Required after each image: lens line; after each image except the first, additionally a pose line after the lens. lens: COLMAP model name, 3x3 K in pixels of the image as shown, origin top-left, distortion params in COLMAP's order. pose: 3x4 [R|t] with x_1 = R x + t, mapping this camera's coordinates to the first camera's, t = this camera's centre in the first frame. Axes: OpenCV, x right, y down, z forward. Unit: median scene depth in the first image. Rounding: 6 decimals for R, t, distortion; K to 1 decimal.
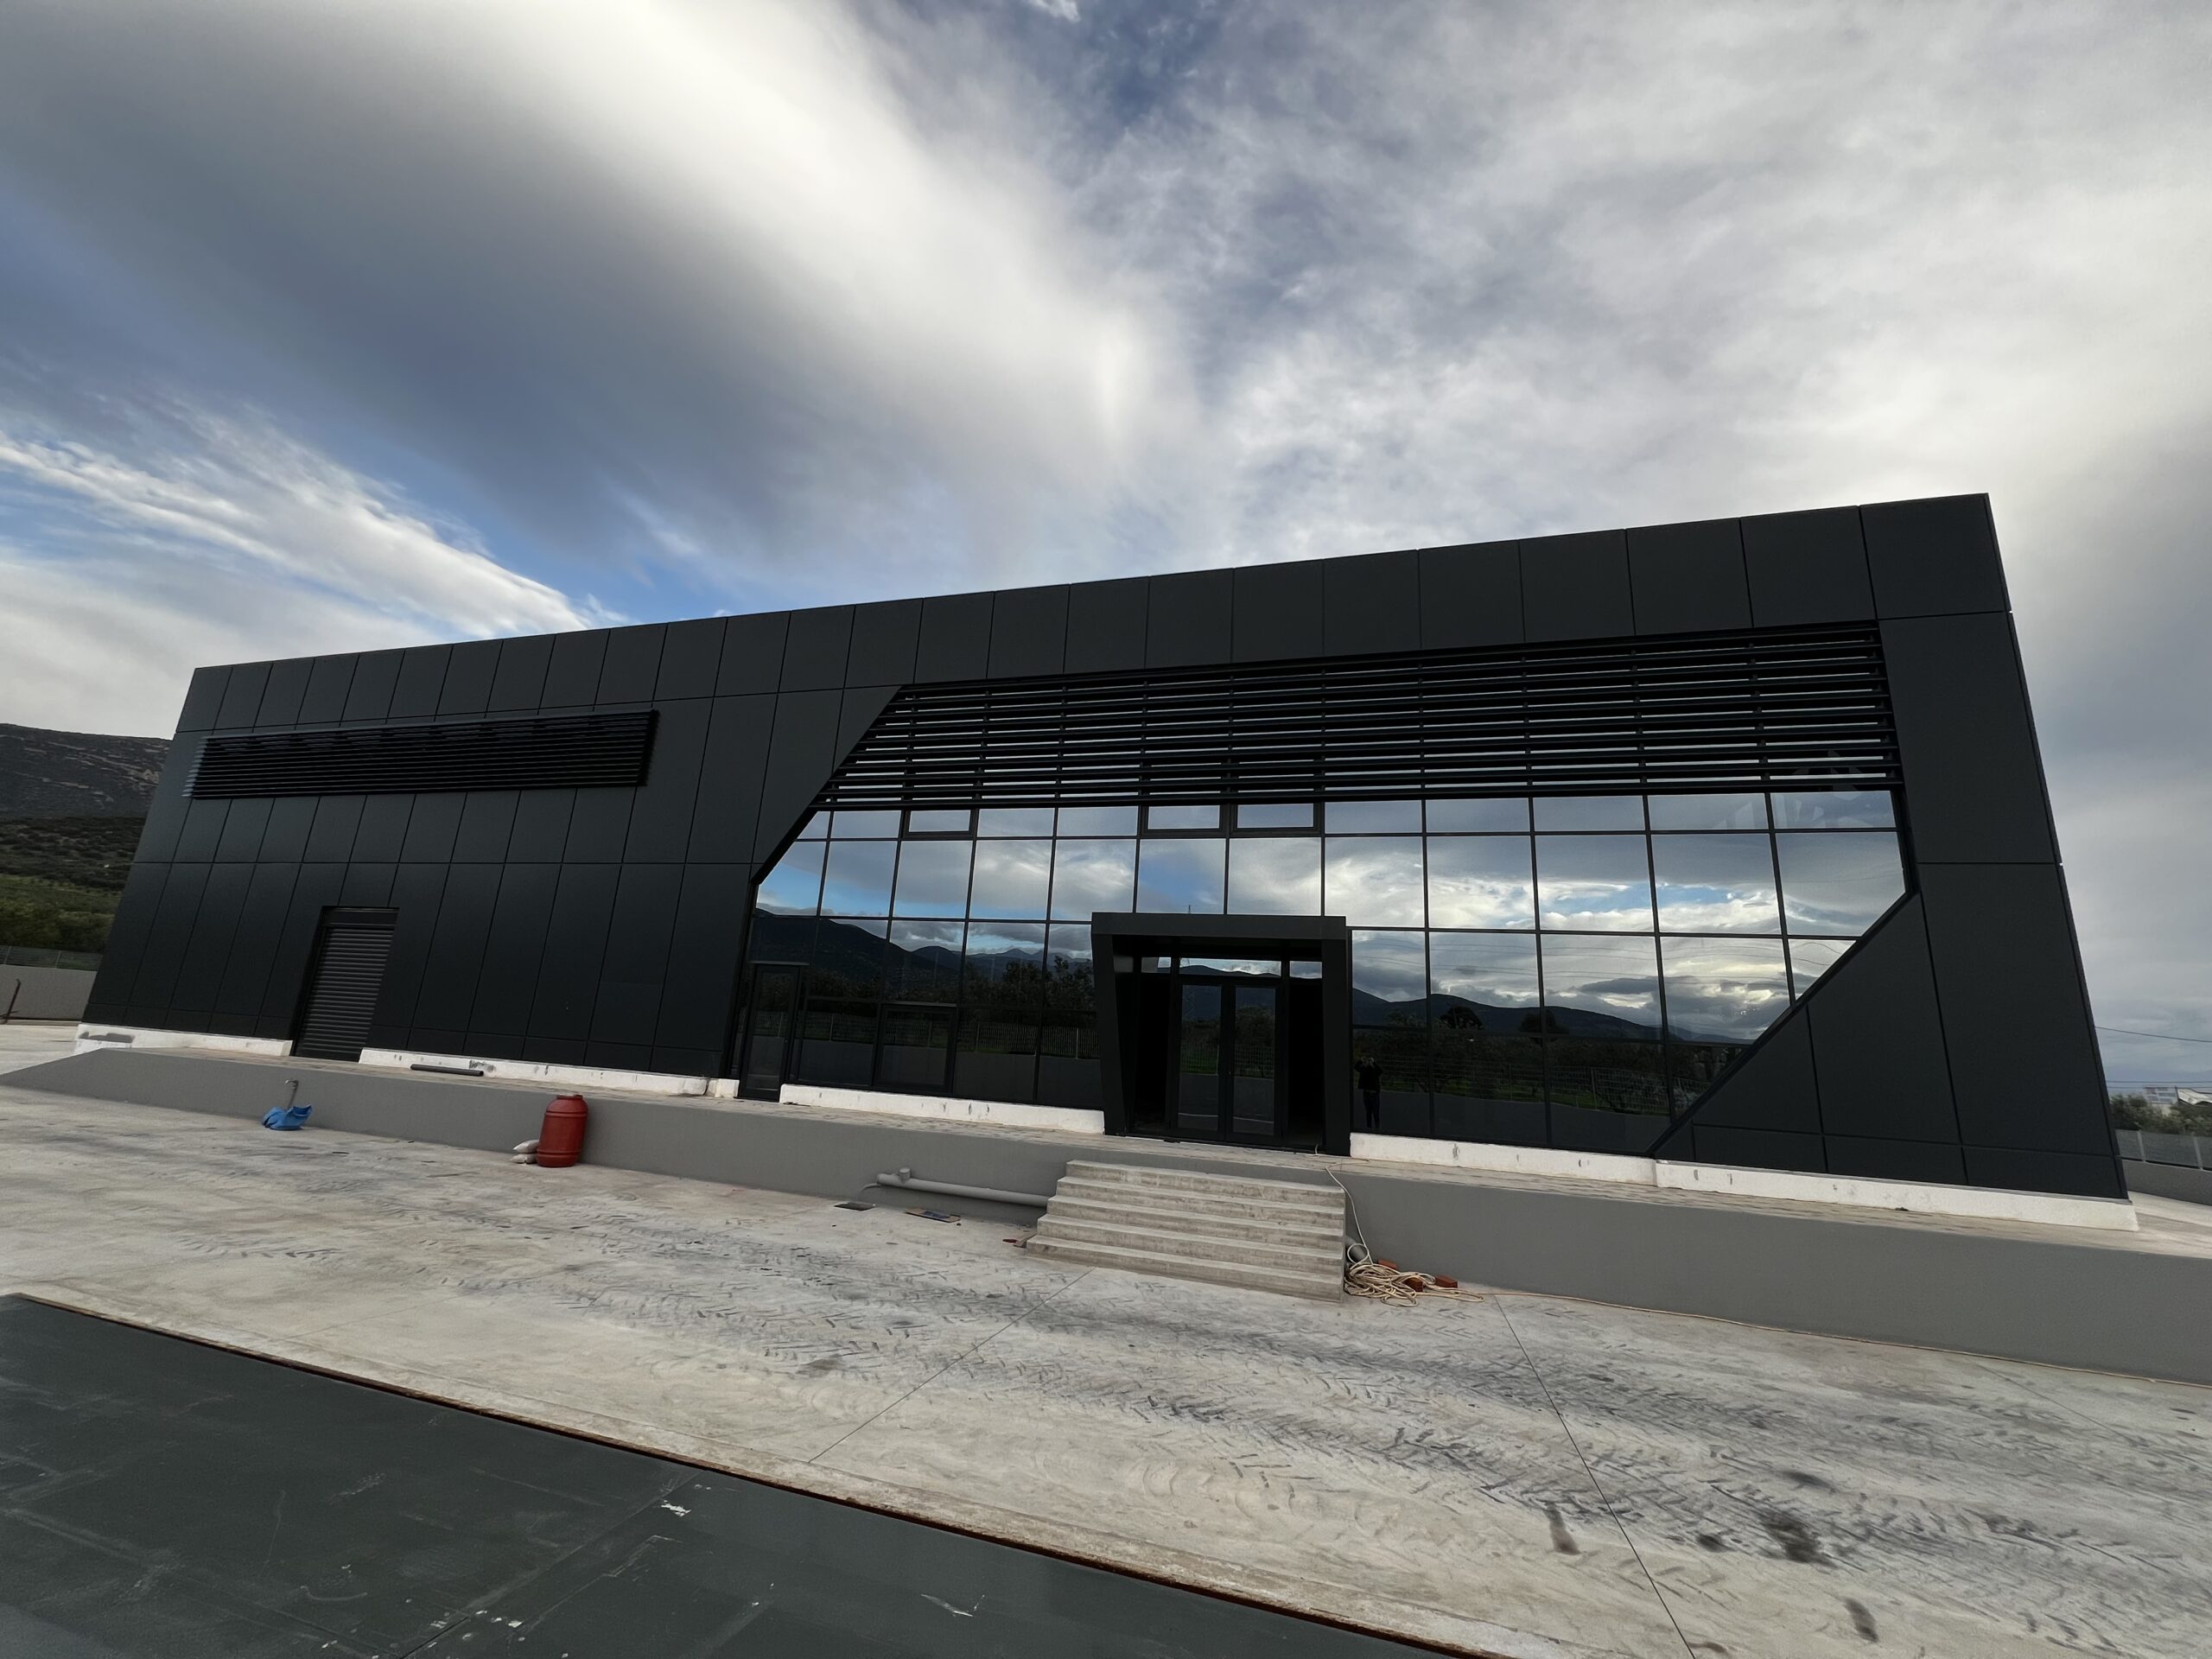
lens RADIAL K [[964.4, 0, 1101.6], [0, 964.4, 812.2], [0, 0, 1]] dist [-0.001018, 0.000090]
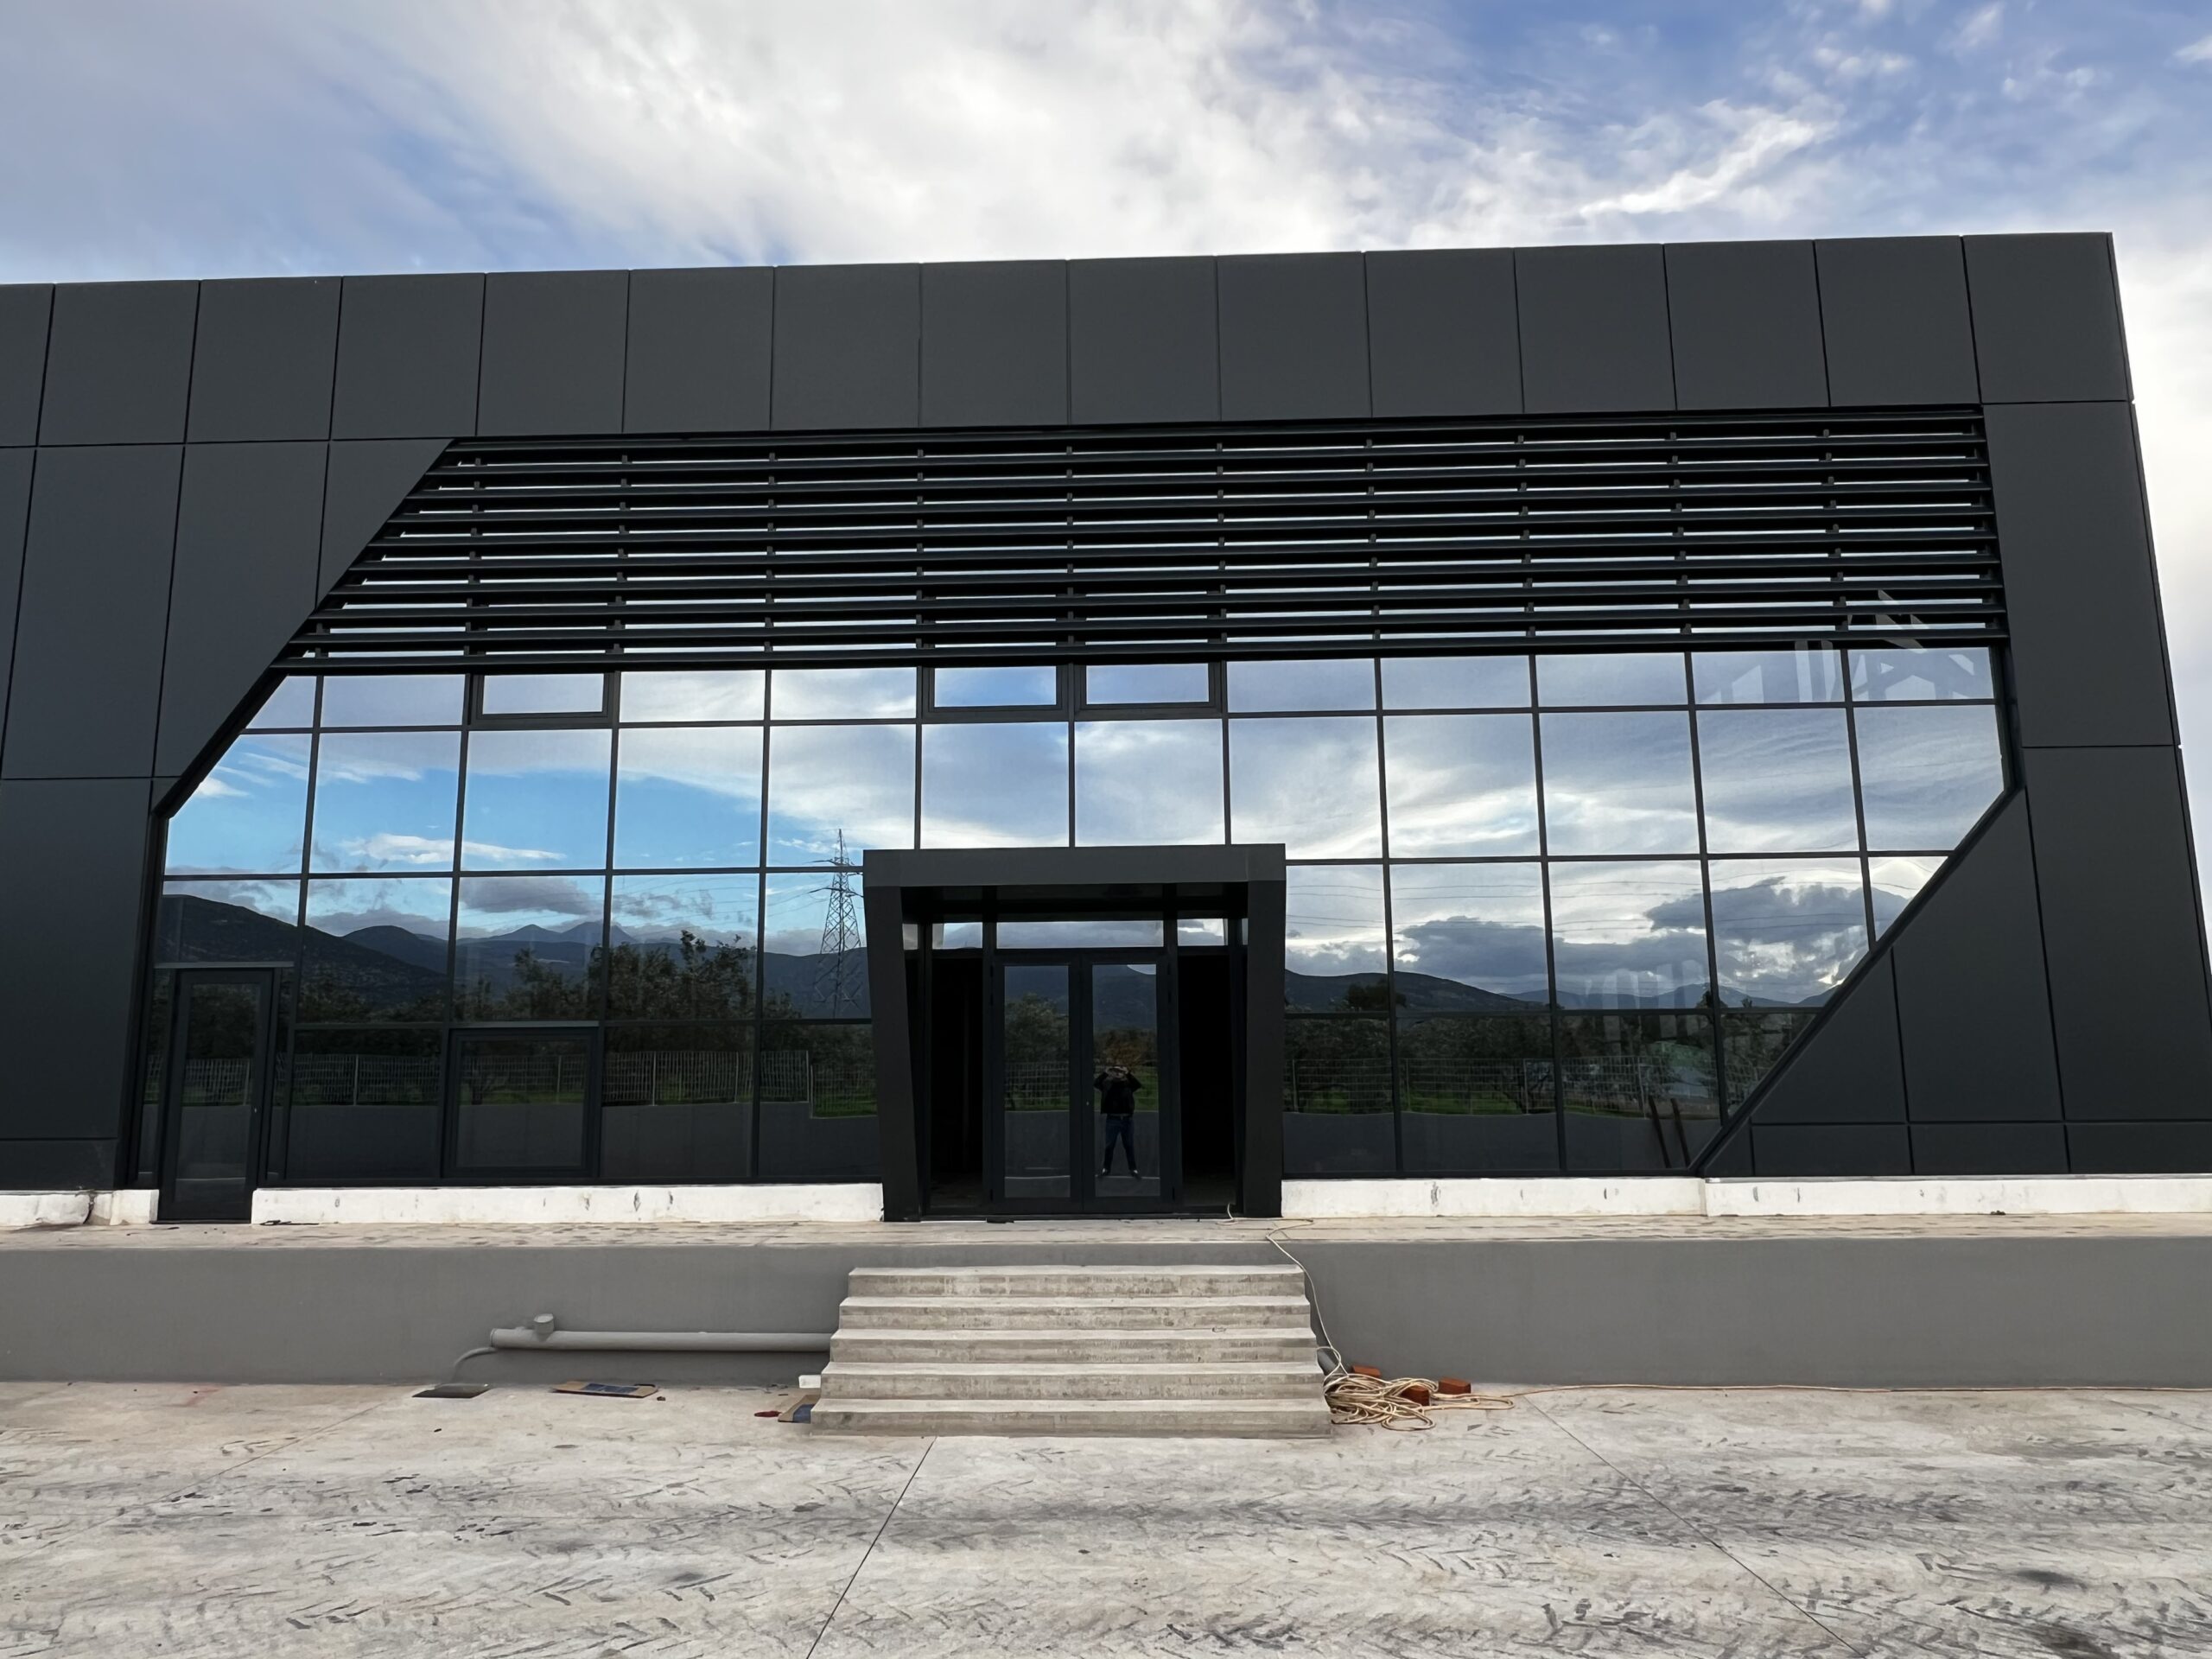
lens RADIAL K [[1589.6, 0, 1106.0], [0, 1589.6, 829.5], [0, 0, 1]] dist [-0.001016, -0.002392]
pose [[0.956663, -0.027203, 0.289922, -0.171453], [0.000268, 0.995709, 0.092543, 0.003193], [-0.291196, -0.088455, 0.952565, 0.056049]]
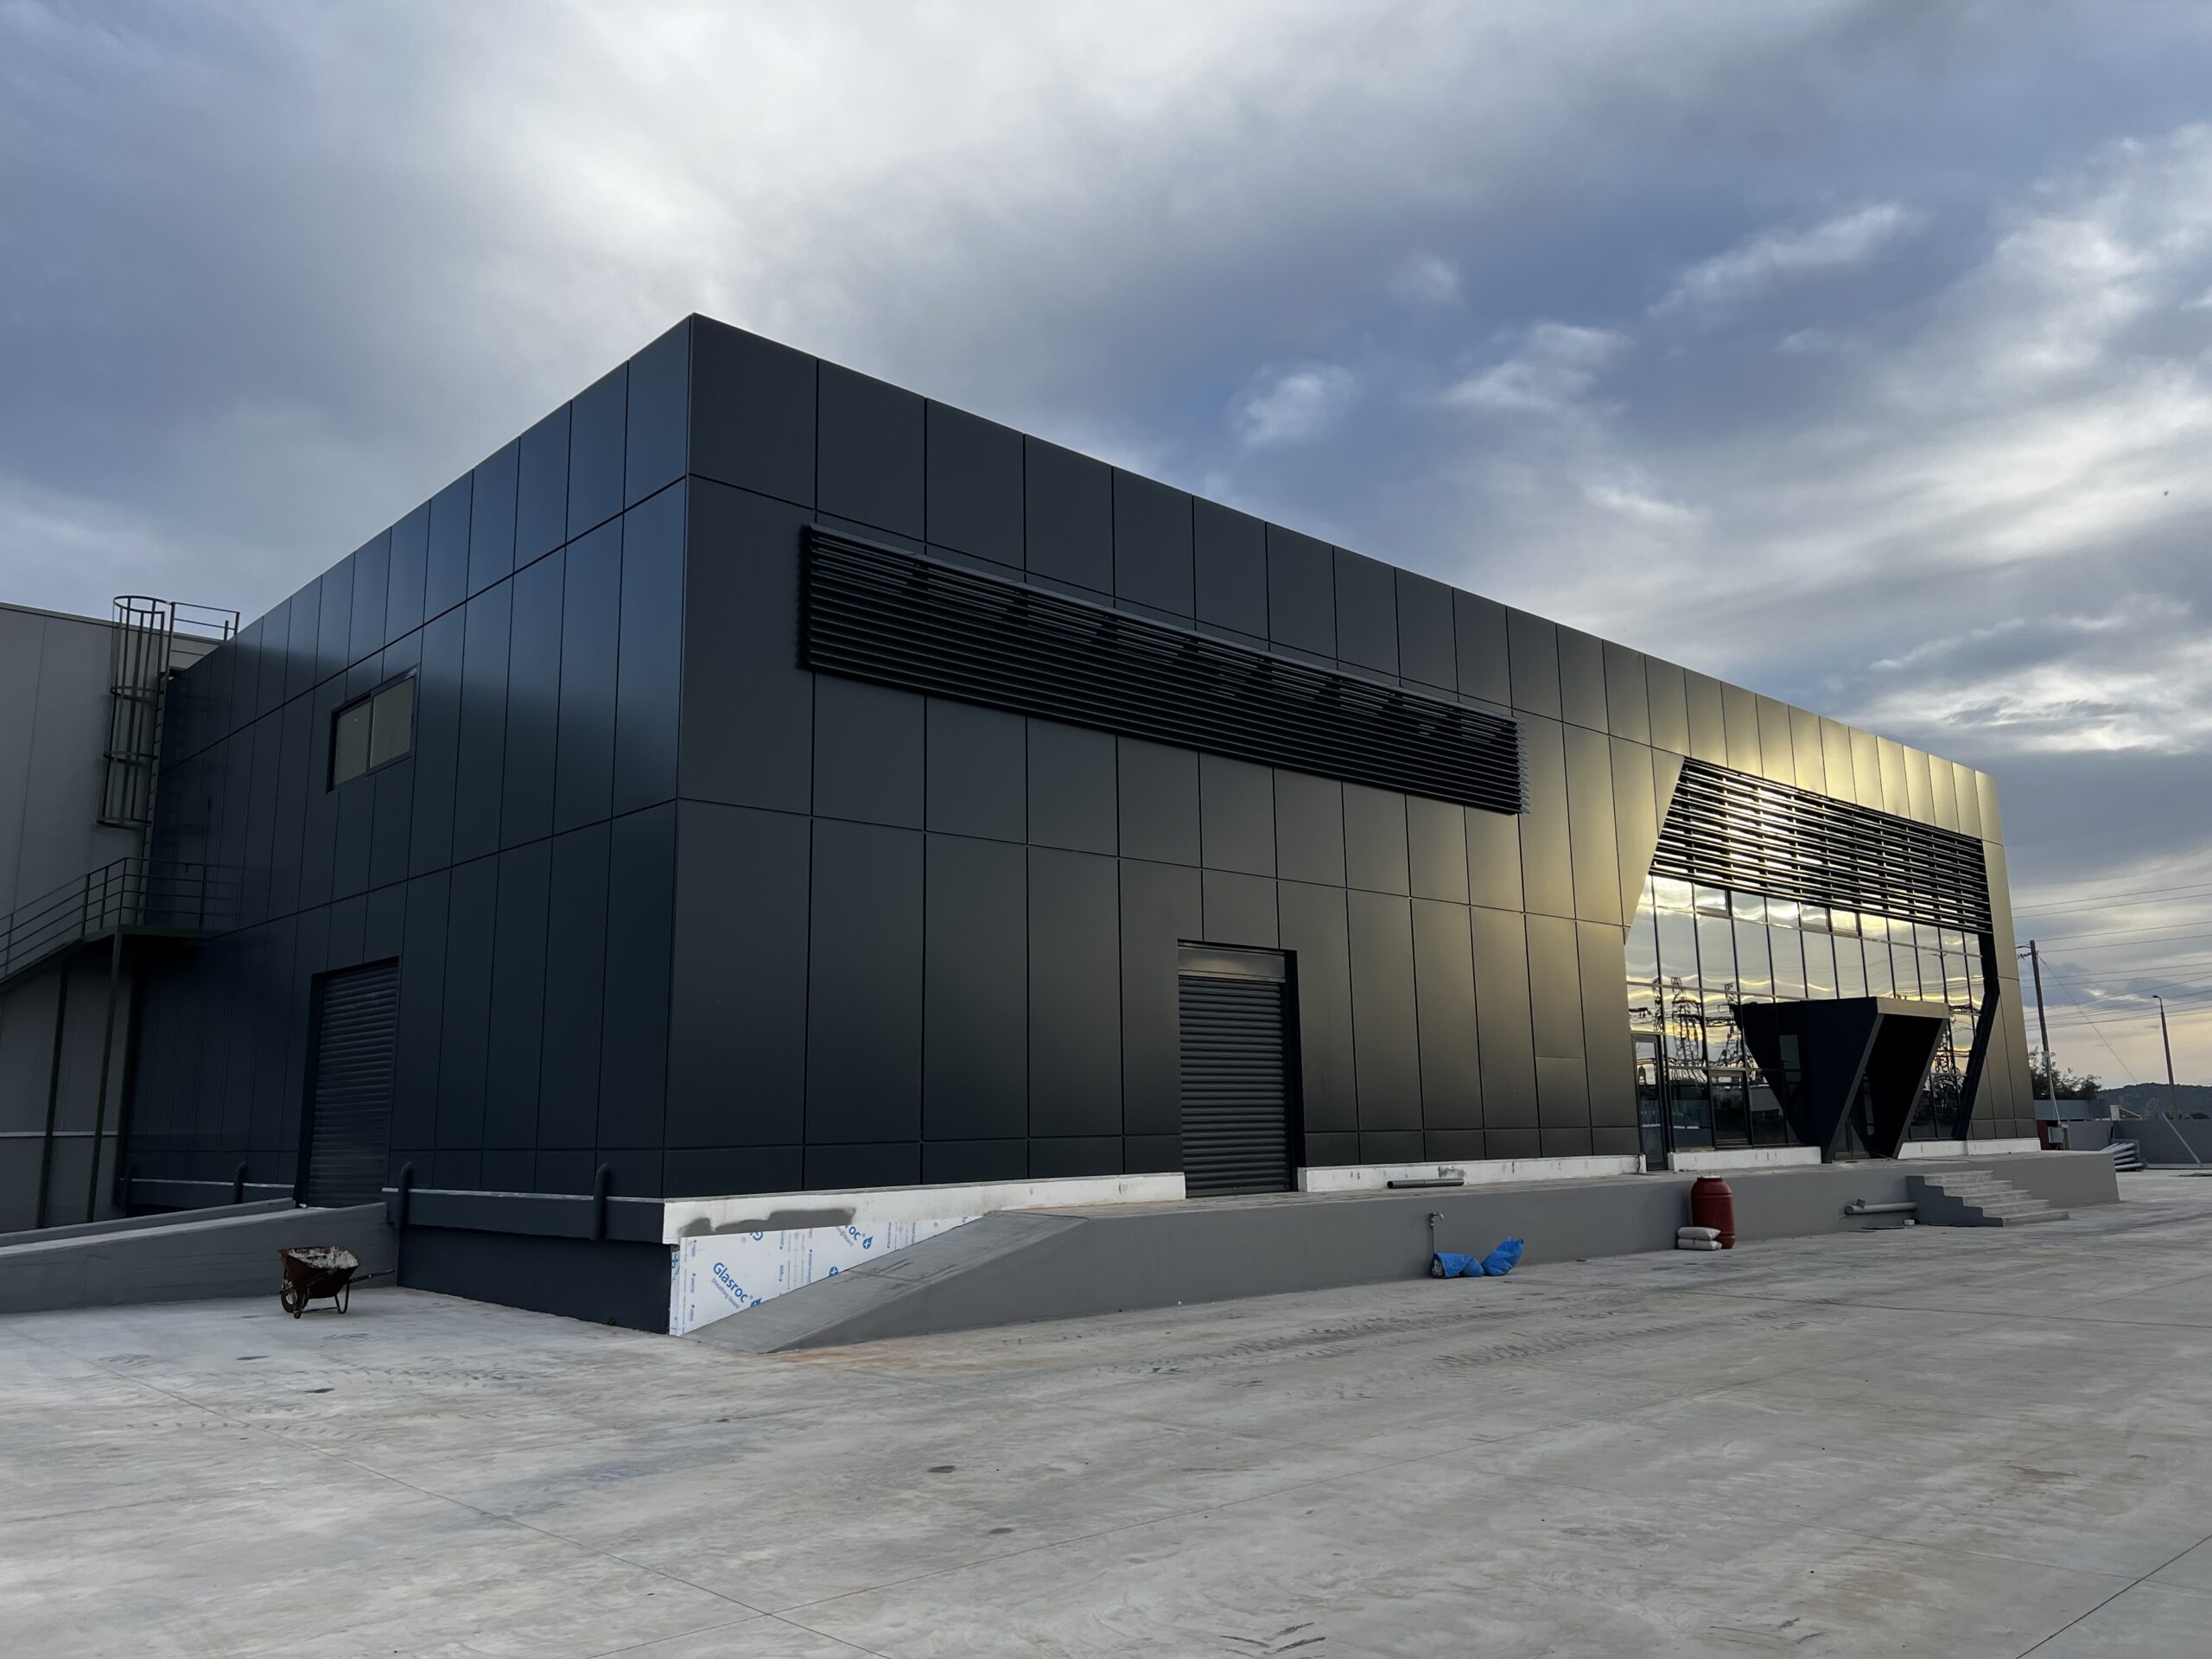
lens RADIAL K [[1650.2, 0, 1106.0], [0, 1650.2, 829.5], [0, 0, 1]] dist [0.002313, -0.000305]
pose [[0.476316, 0.078217, 0.875788, -3.017635], [-0.178741, 0.983852, 0.009344, 0.053974], [-0.860915, -0.160990, 0.482605, 1.017431]]
